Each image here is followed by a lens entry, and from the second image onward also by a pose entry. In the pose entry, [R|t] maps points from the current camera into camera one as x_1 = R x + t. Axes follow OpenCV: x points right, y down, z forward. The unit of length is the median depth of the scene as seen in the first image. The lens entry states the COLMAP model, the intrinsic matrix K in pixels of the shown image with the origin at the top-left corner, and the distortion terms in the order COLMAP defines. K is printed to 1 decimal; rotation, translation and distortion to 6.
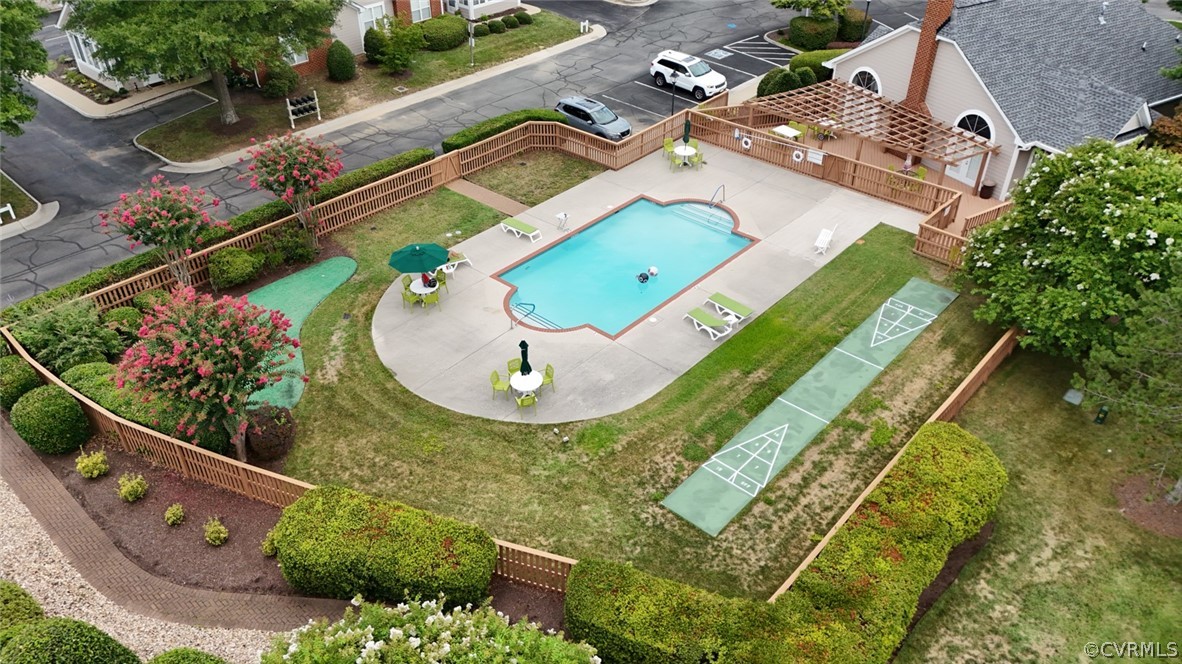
lens RADIAL K [[875.0, 0, 591.0], [0, 875.0, 332.0], [0, 0, 1]] dist [0.083726, -0.109293]
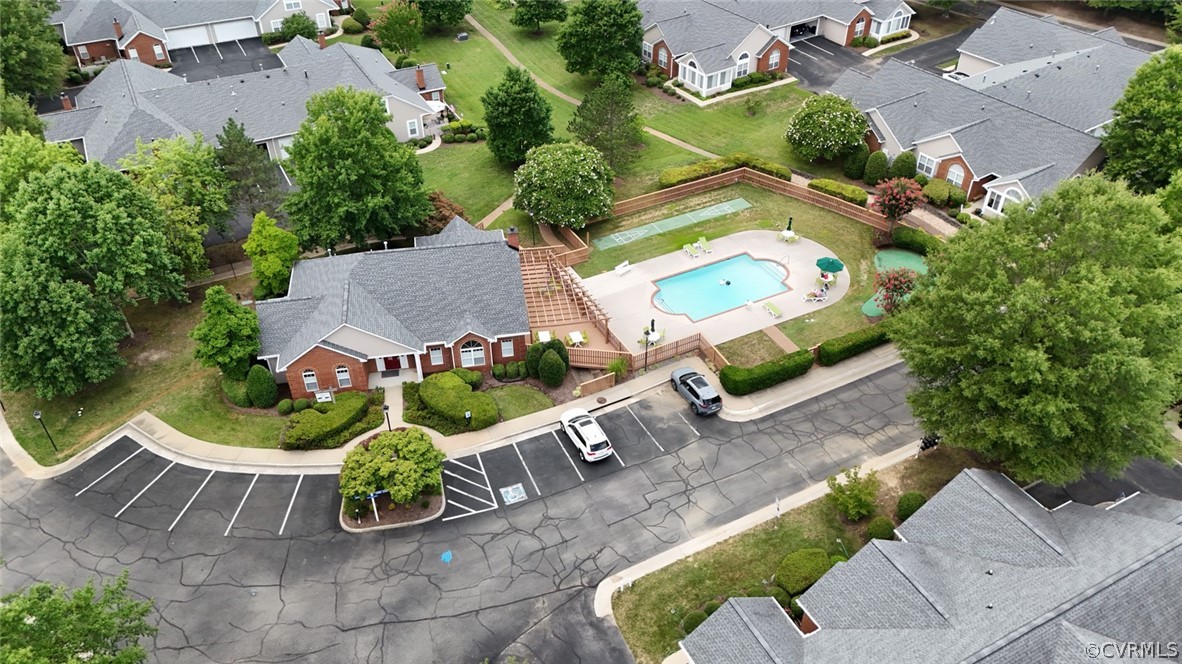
lens RADIAL K [[868.0, 0, 591.0], [0, 868.0, 332.0], [0, 0, 1]] dist [0.096432, -0.104931]
pose [[-0.936241, -0.215011, 0.277891, -0.230343], [0.206114, 0.304435, 0.929966, -1.794762], [-0.284553, 0.927949, -0.240708, 1.520982]]
